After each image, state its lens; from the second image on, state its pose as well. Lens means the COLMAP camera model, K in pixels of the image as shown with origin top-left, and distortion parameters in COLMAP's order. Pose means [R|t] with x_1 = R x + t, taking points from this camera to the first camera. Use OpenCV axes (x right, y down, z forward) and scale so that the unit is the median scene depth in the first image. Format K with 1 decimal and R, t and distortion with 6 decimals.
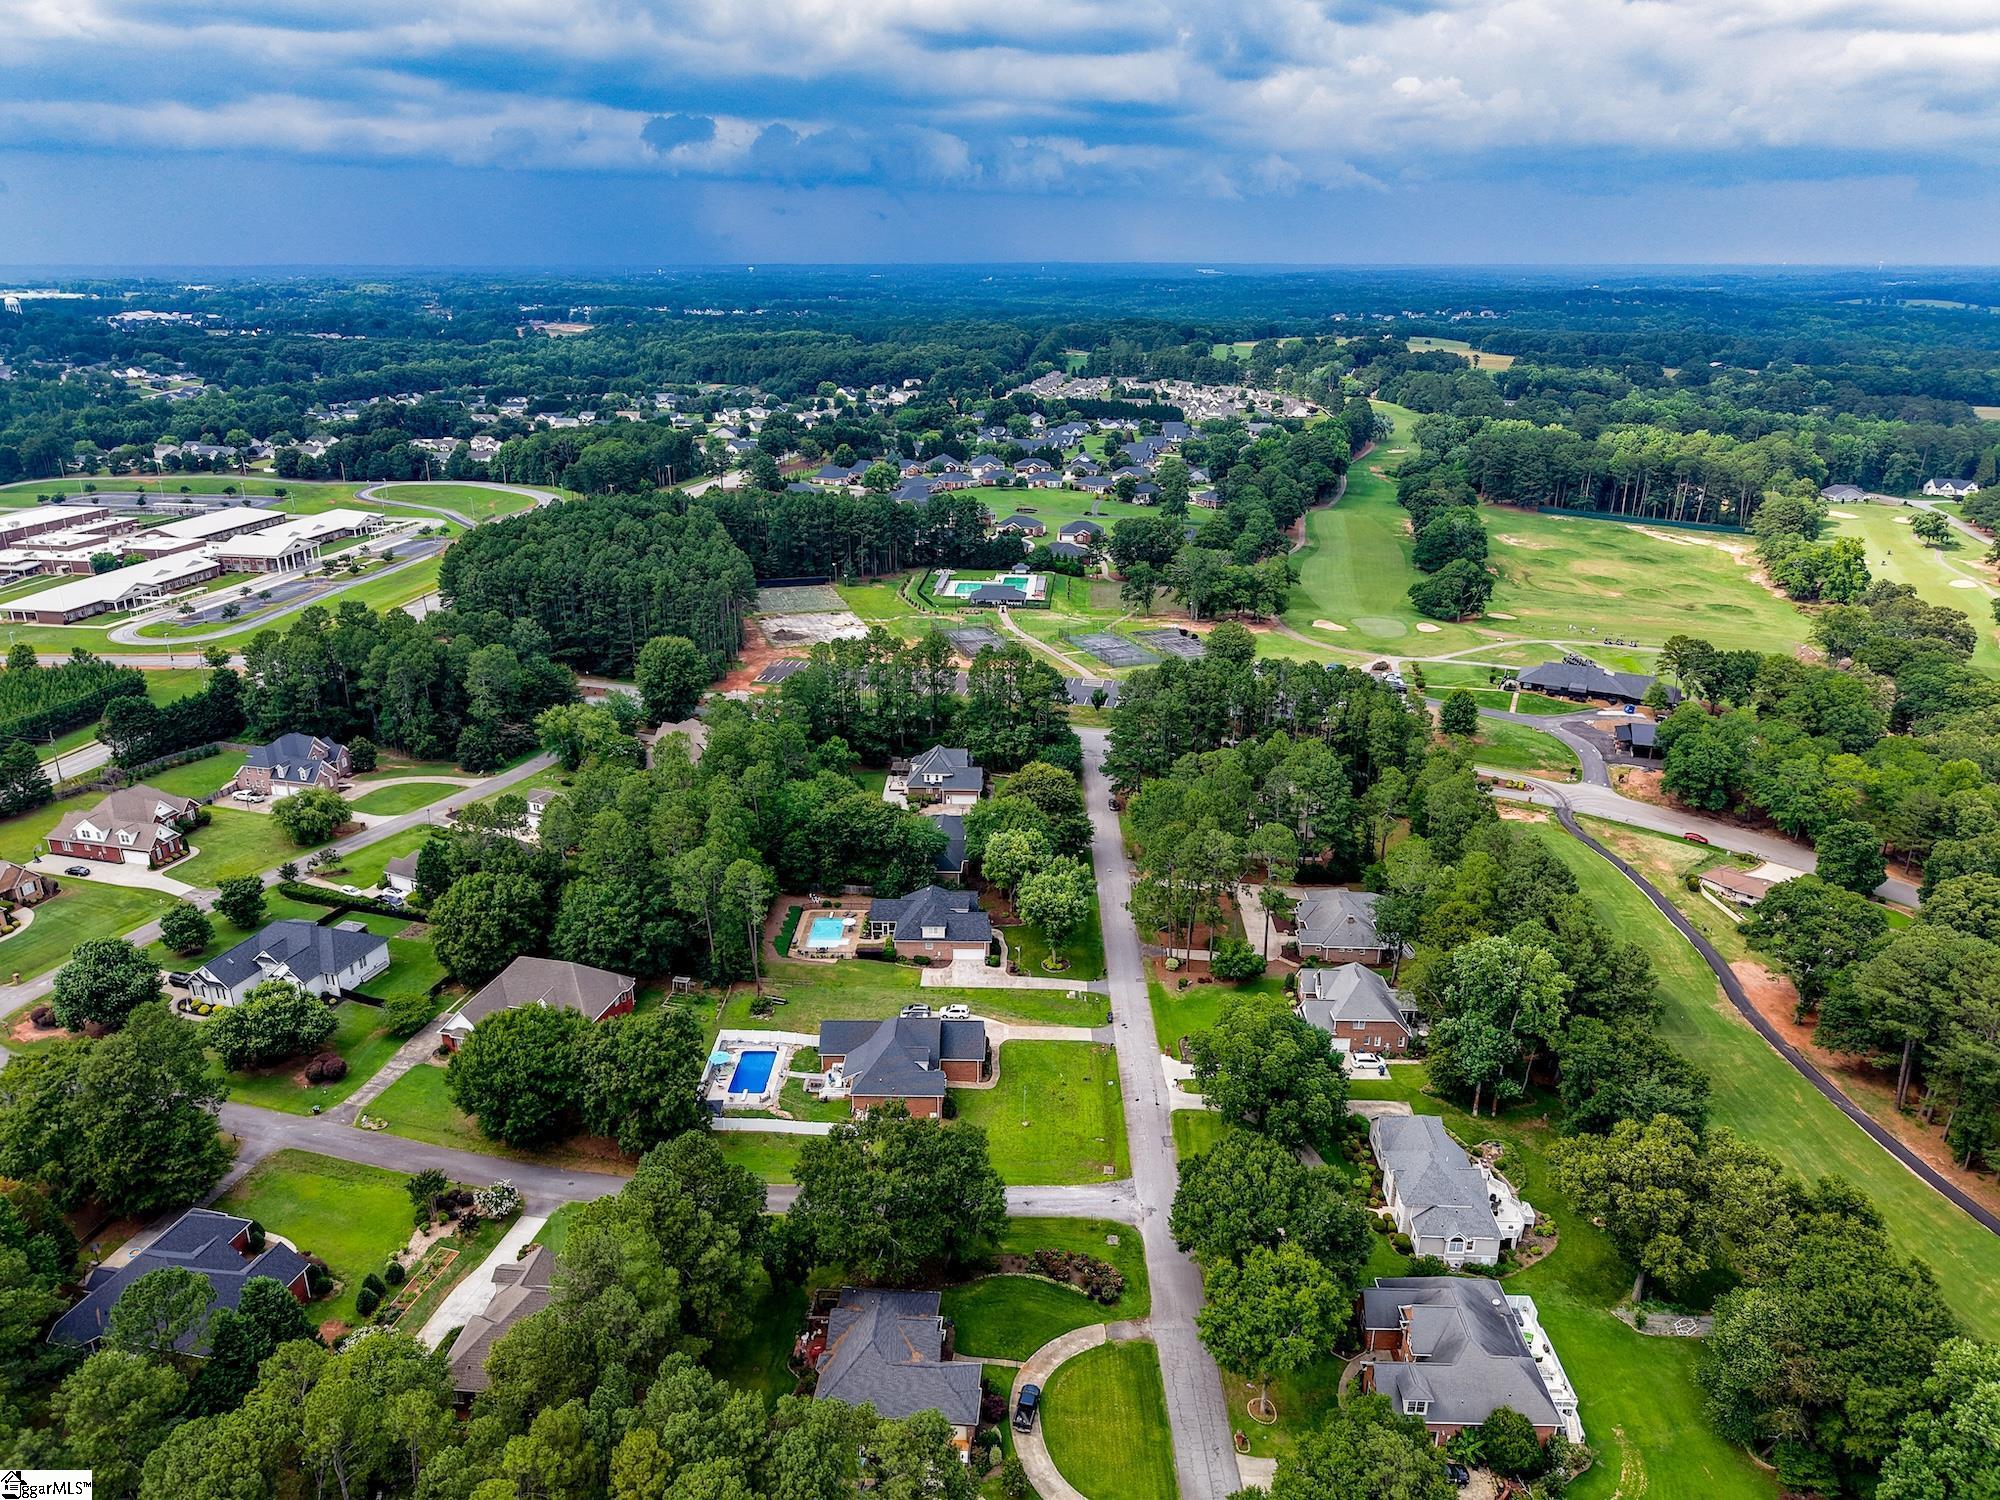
lens RADIAL K [[1336.2, 0, 983.7], [0, 1336.2, 746.7], [0, 0, 1]] dist [0.007300, -0.009820]
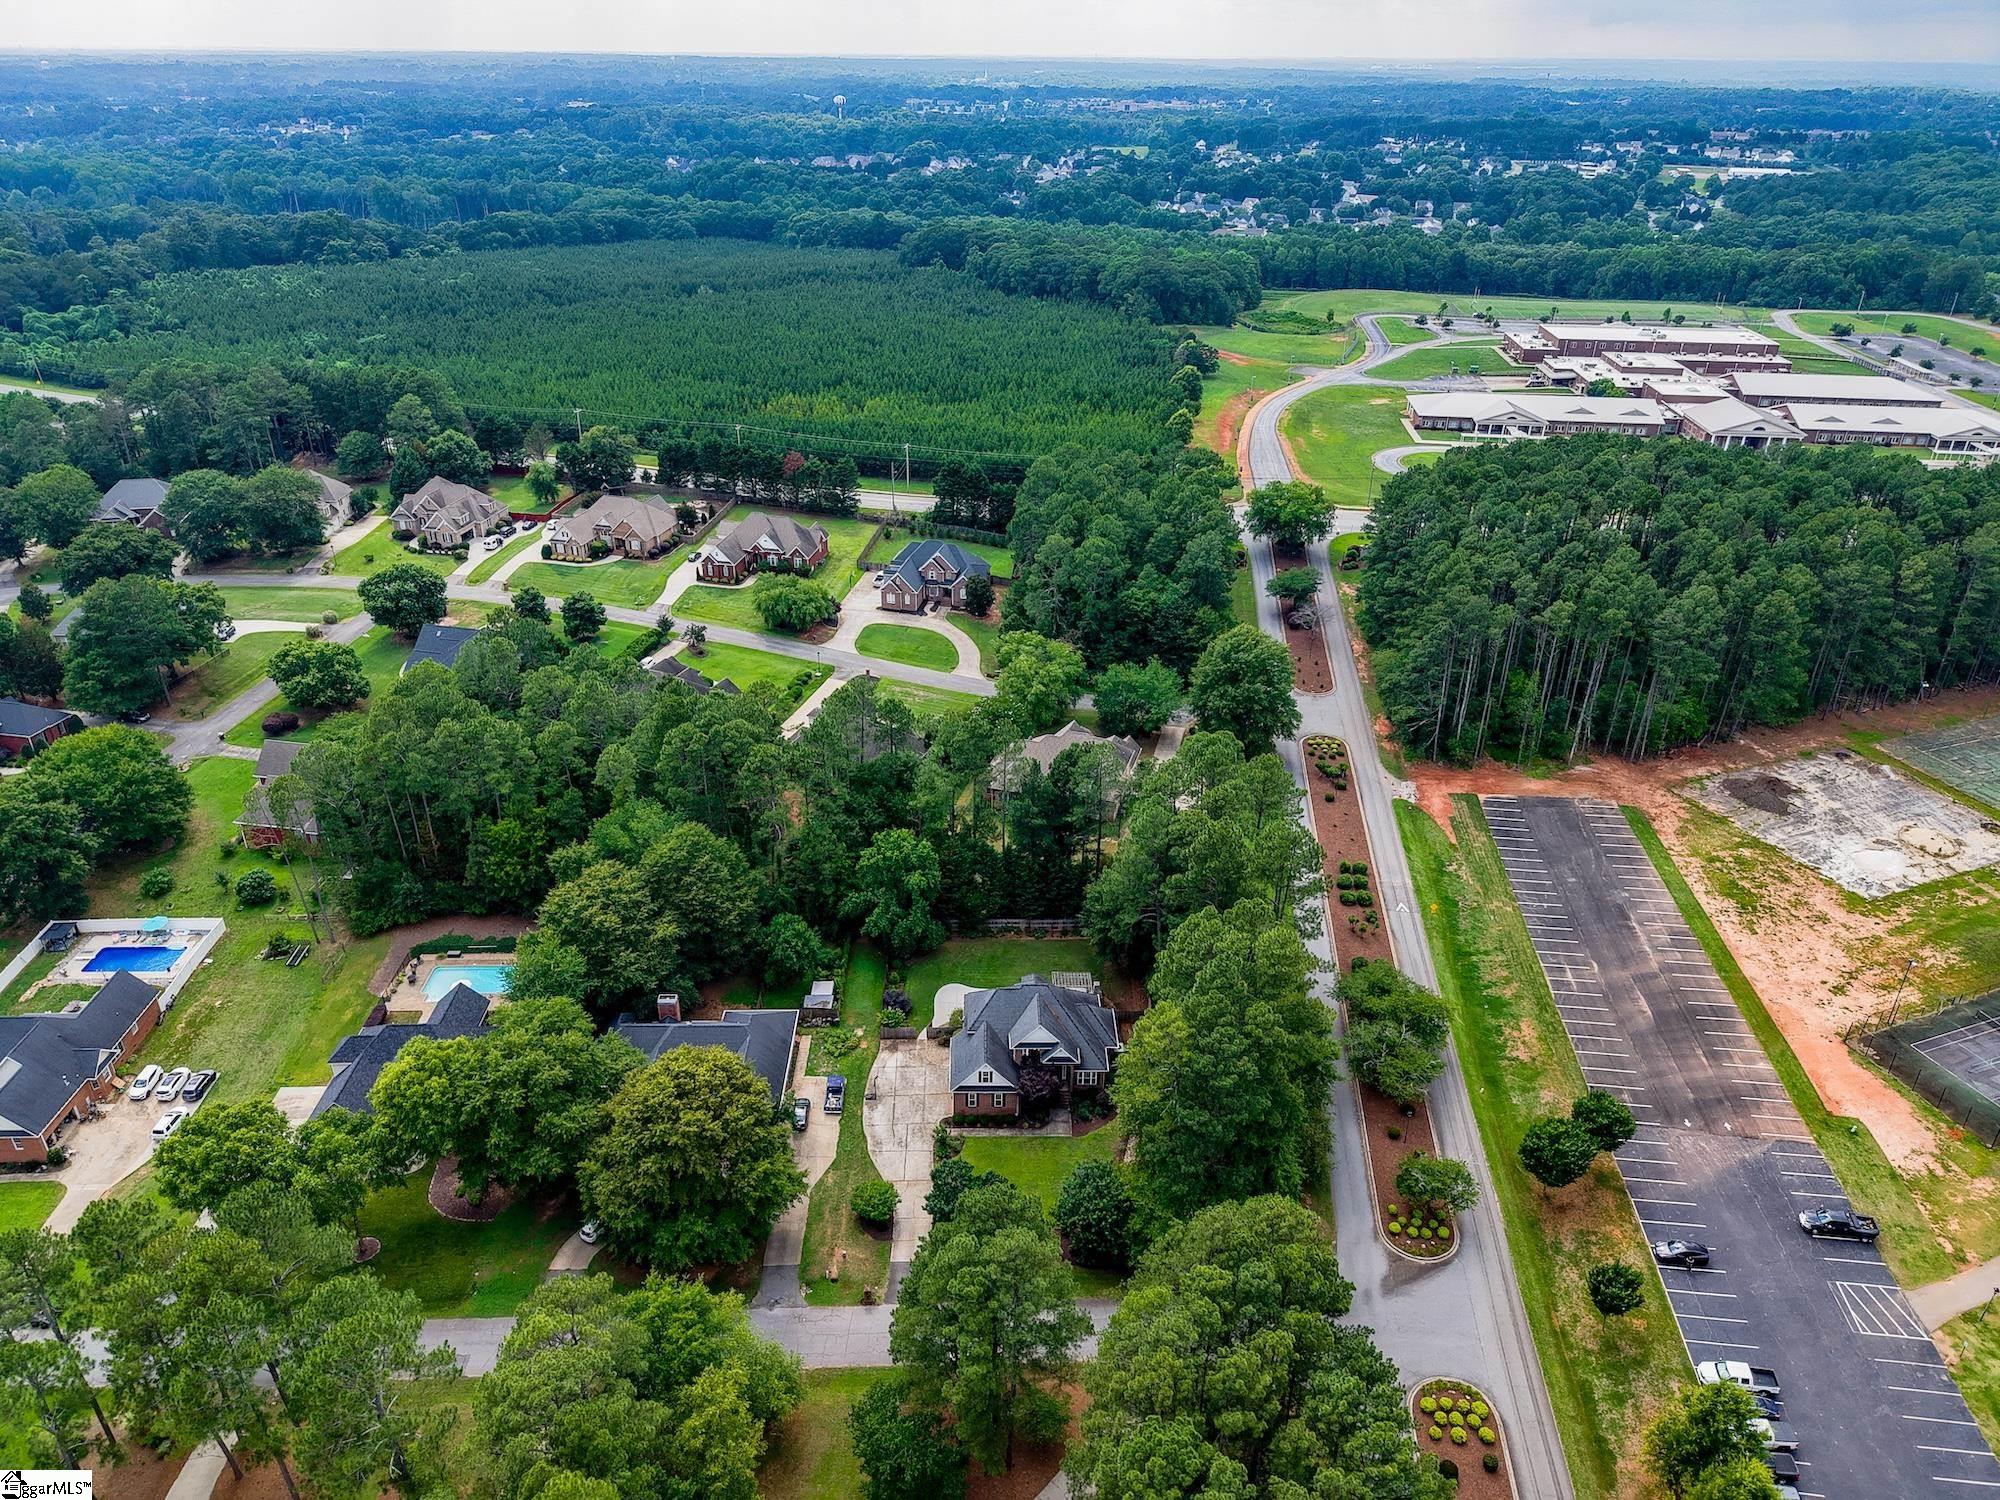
lens RADIAL K [[1336.2, 0, 983.7], [0, 1336.2, 746.7], [0, 0, 1]] dist [0.007300, -0.009820]
pose [[0.048077, 0.454985, -0.889200, 0.215353], [-0.342784, 0.843681, 0.413161, -0.160644], [0.938183, 0.284940, 0.196523, 0.496479]]
